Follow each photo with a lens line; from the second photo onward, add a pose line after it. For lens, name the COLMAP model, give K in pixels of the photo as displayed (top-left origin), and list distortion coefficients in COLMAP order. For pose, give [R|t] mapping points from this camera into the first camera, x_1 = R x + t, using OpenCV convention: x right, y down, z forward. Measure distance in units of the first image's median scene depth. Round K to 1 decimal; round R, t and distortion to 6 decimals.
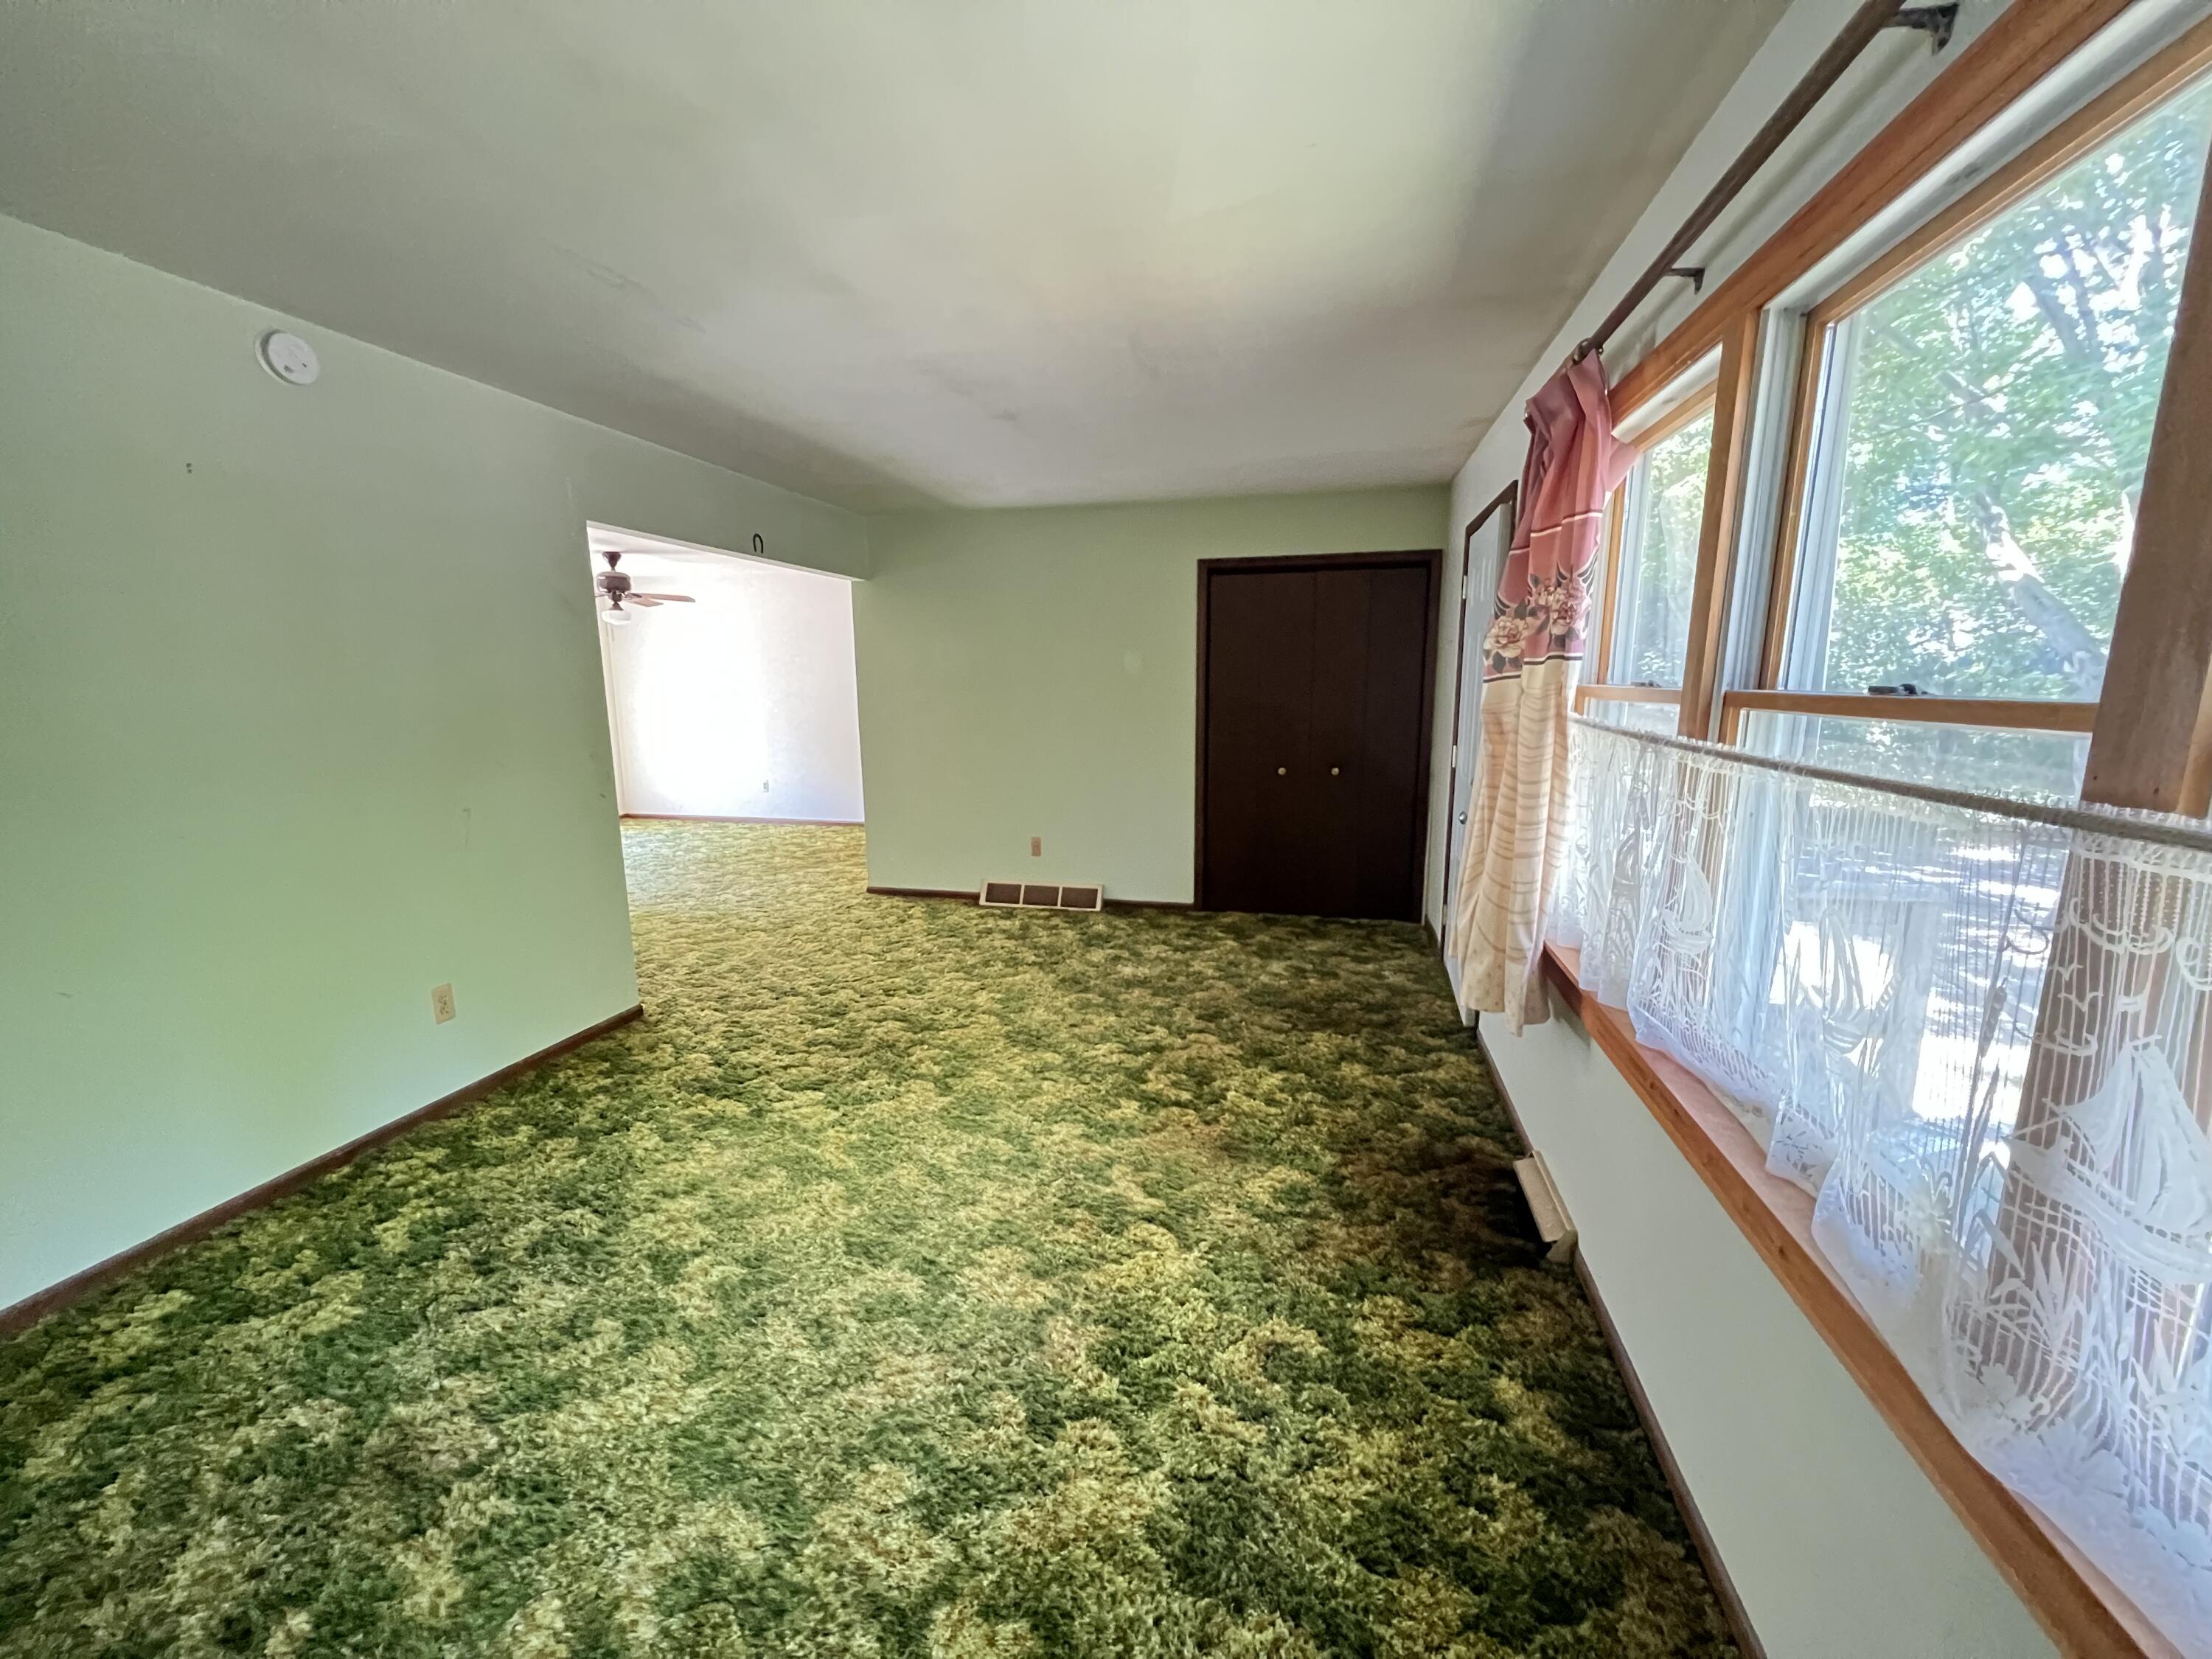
lens RADIAL K [[882.1, 0, 1103.3], [0, 882.1, 834.6], [0, 0, 1]] dist [-0.001600, -0.000949]
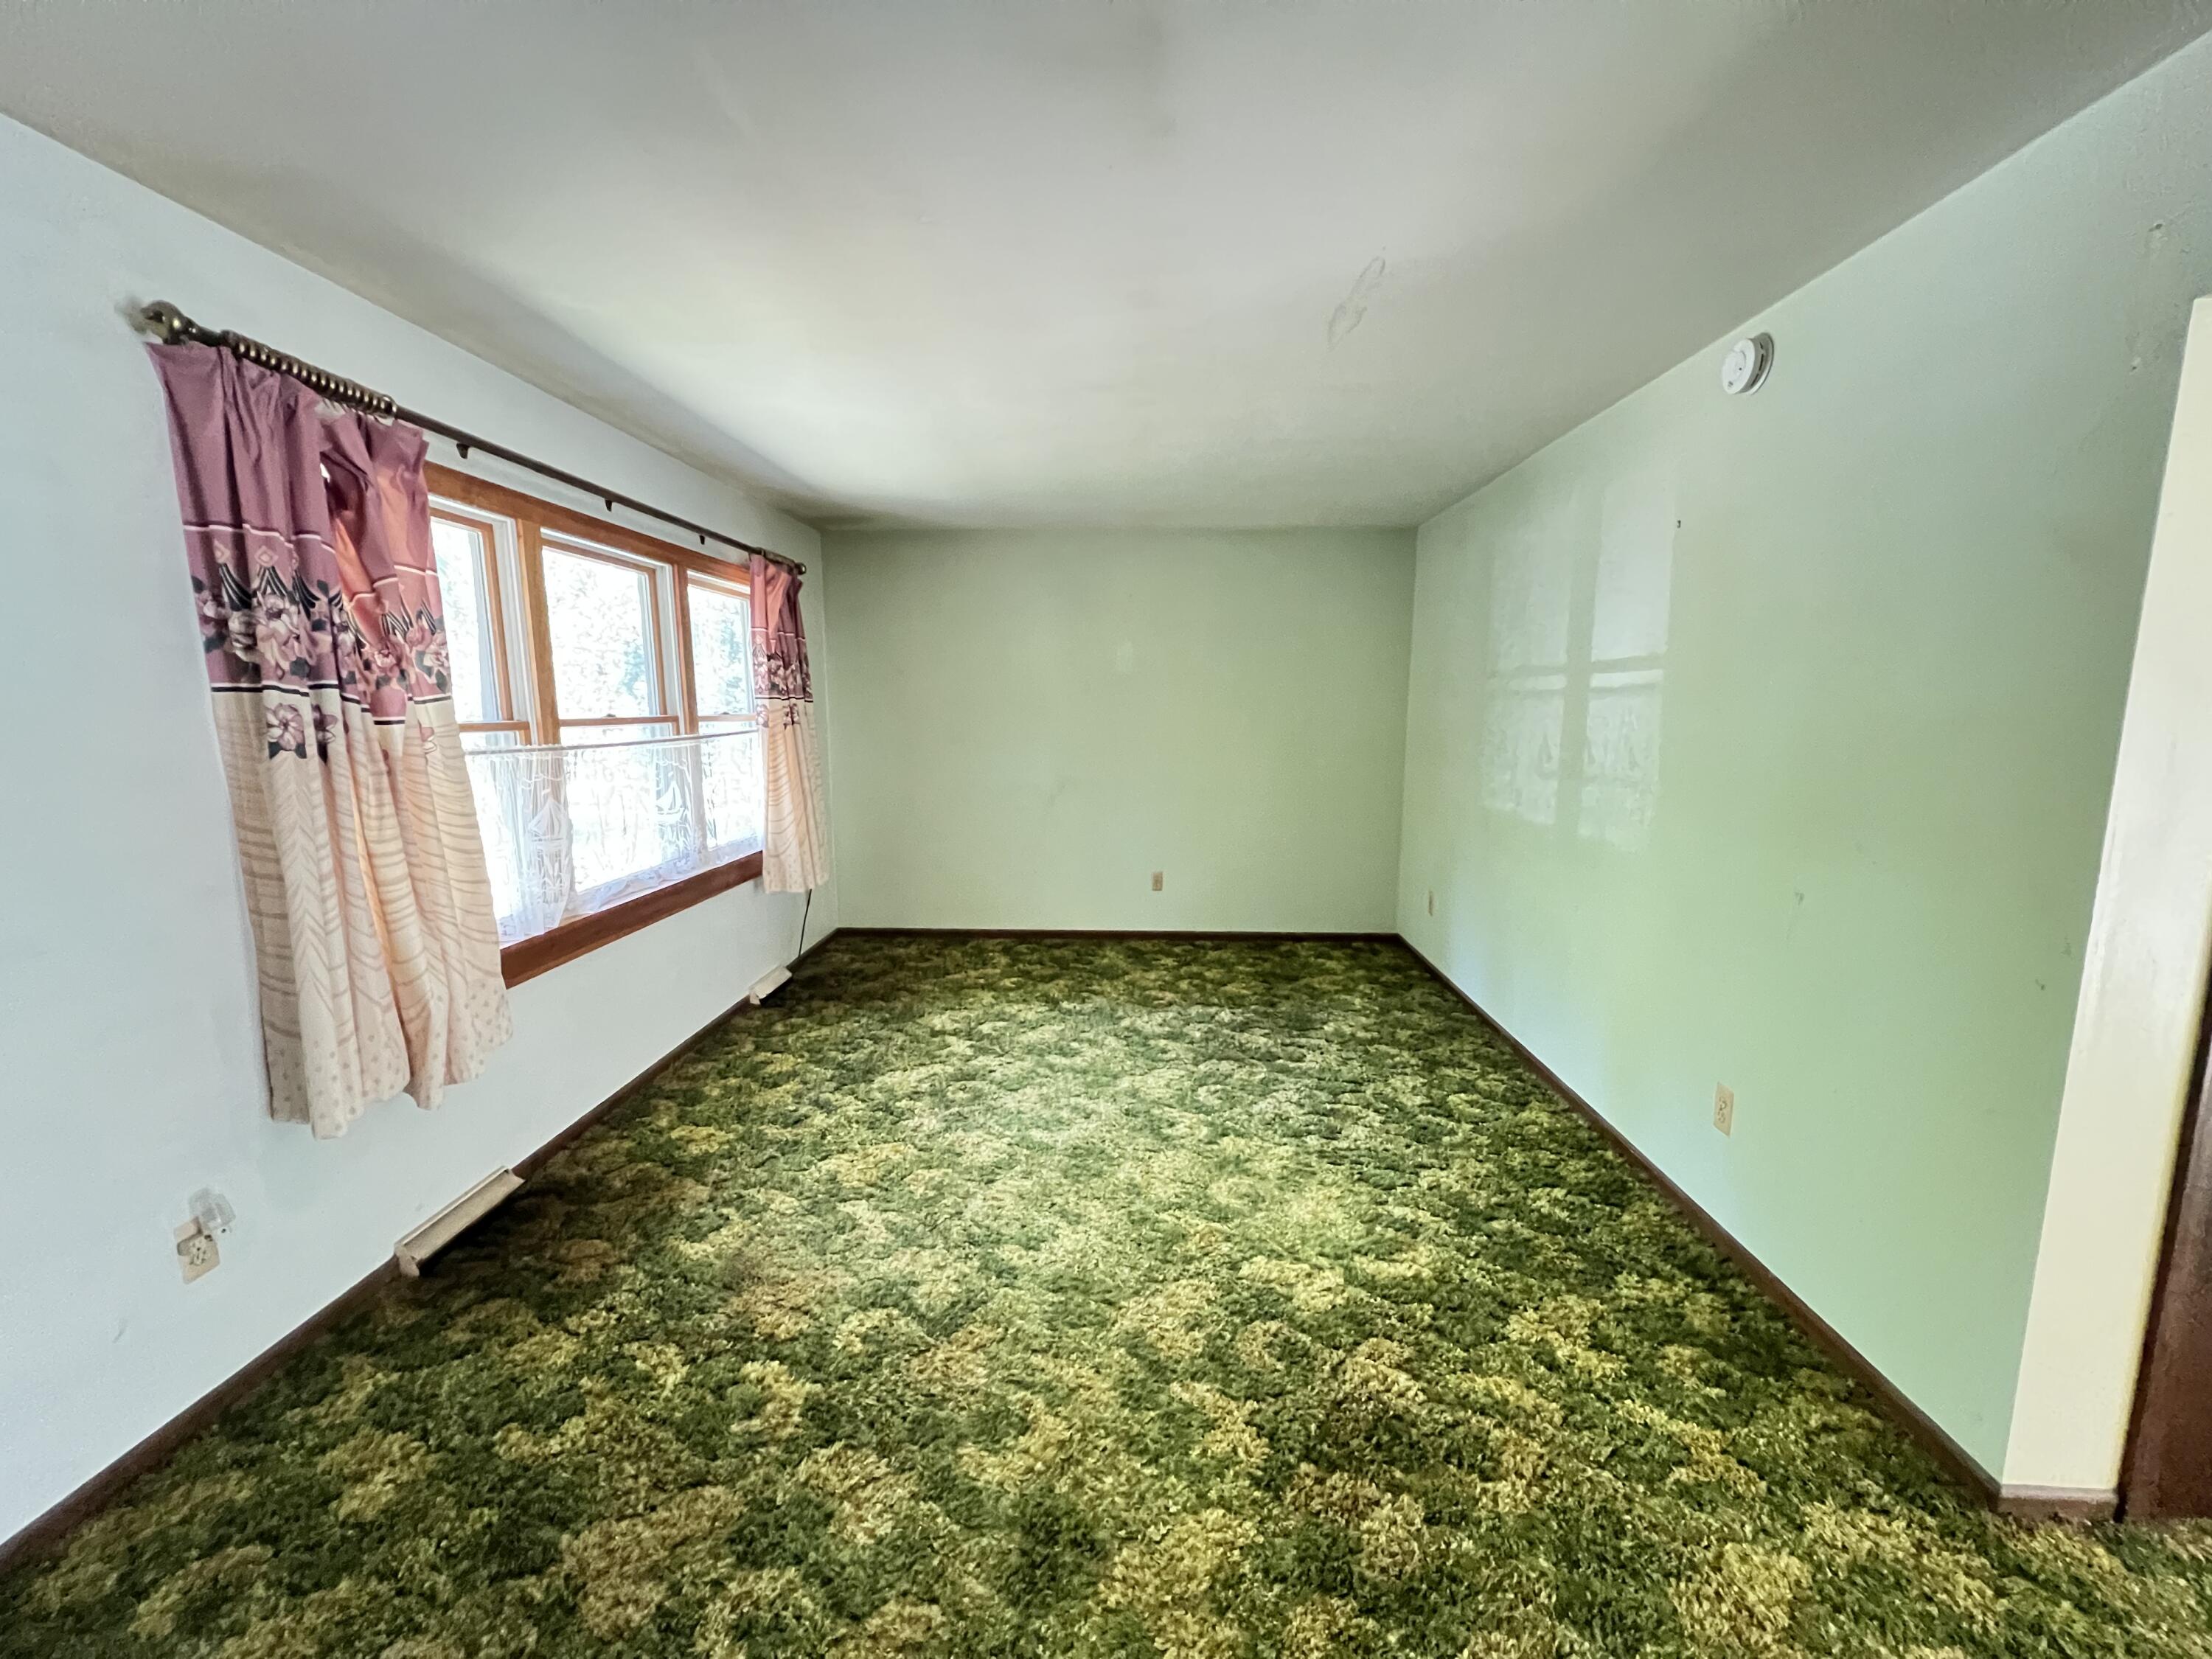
lens RADIAL K [[882.1, 0, 1103.3], [0, 882.1, 834.6], [0, 0, 1]] dist [-0.001600, -0.000949]
pose [[-0.982351, 0.035270, -0.183694, -0.046137], [-0.025949, 0.946868, 0.320575, -0.251544], [0.185240, 0.319684, -0.929241, 1.360373]]
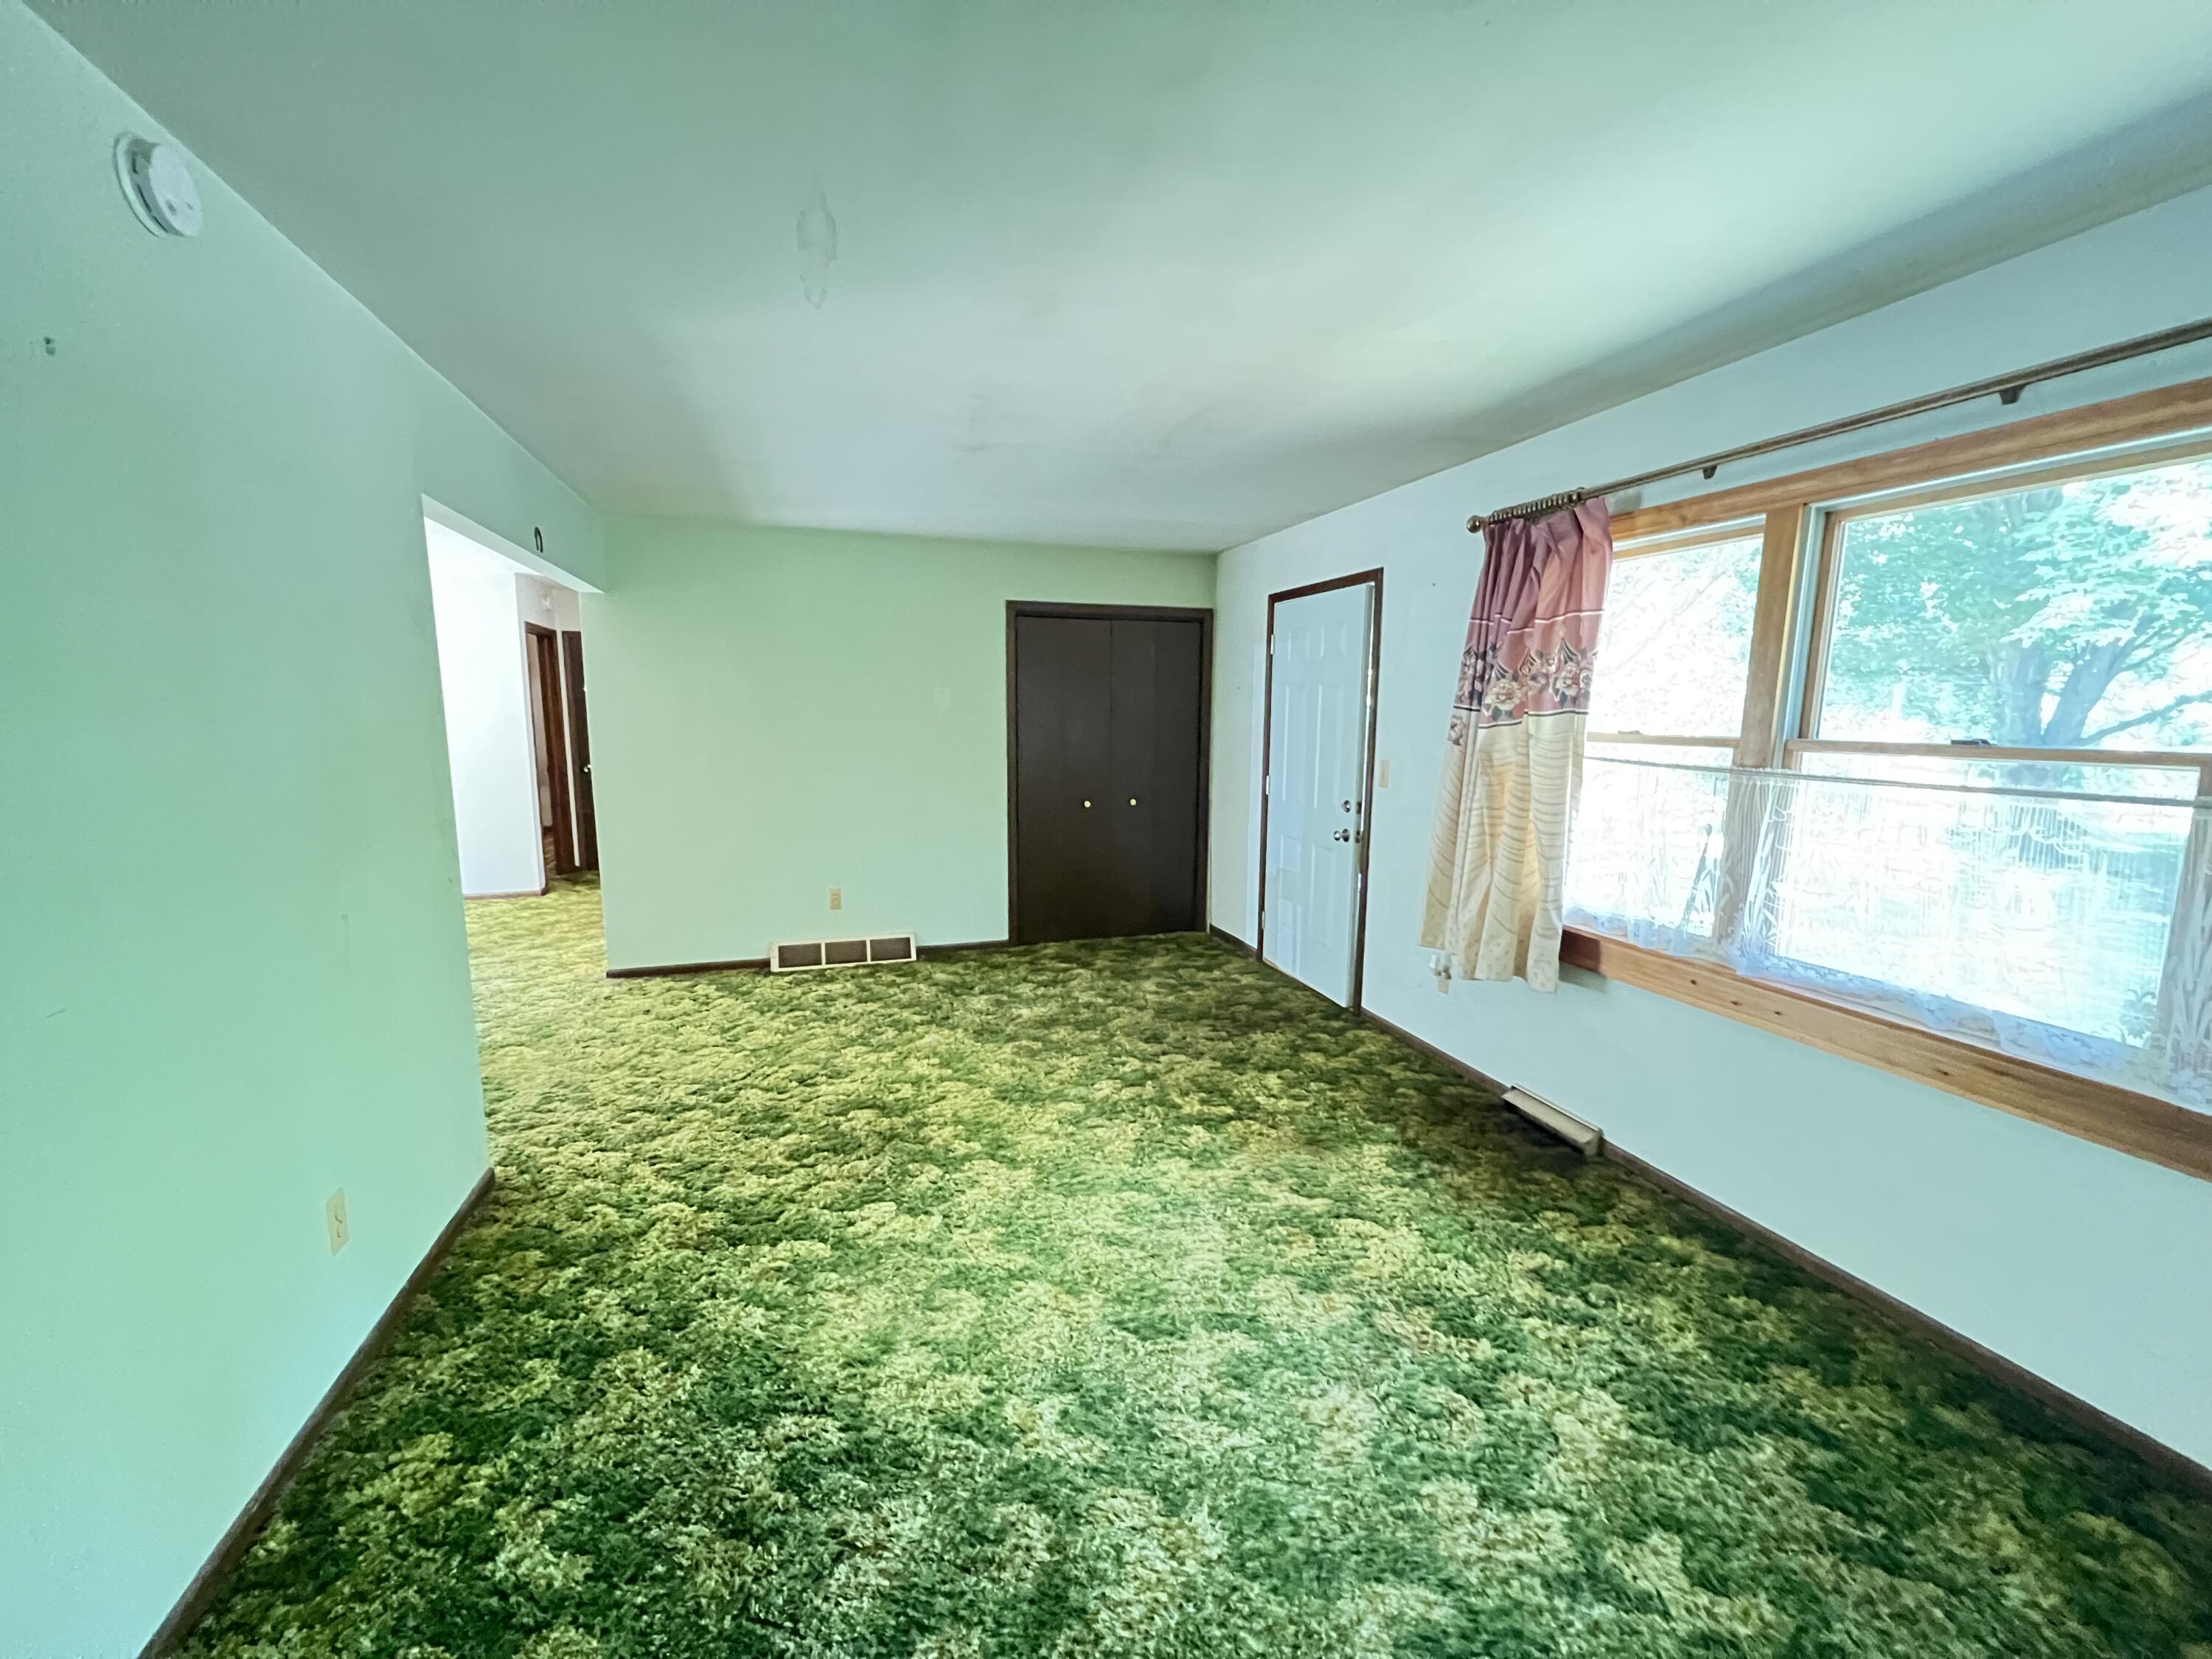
lens RADIAL K [[882.1, 0, 1103.3], [0, 882.1, 834.6], [0, 0, 1]] dist [-0.001600, -0.000949]
pose [[0.854123, -0.062535, 0.516298, -0.510287], [0.080552, 0.996671, -0.012541, -0.032122], [-0.513795, 0.052300, 0.856317, 0.128382]]
